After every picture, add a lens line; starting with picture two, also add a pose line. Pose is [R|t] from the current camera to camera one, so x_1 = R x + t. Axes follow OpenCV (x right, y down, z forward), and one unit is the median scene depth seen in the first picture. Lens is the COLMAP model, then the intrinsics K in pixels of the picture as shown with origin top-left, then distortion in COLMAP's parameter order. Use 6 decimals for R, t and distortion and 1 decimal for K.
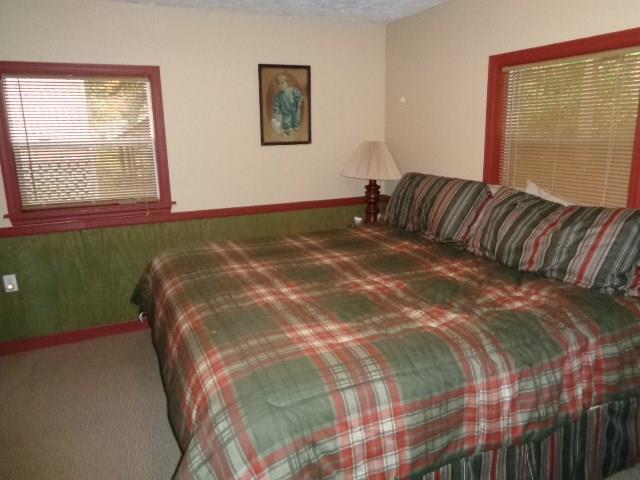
lens RADIAL K [[478.2, 0, 320.3], [0, 478.2, 239.7], [0, 0, 1]] dist [-0.004952, 0.015629]
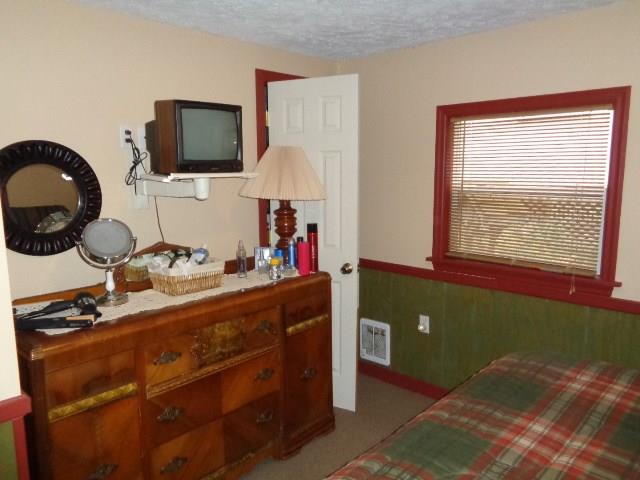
lens RADIAL K [[478.2, 0, 320.0], [0, 478.2, 240.1], [0, 0, 1]] dist [-0.004952, 0.015629]
pose [[0.386625, 0.154410, -0.909219, 0.147883], [-0.212159, 0.974333, 0.075252, -0.108844], [0.897502, 0.163805, 0.409461, 0.365872]]
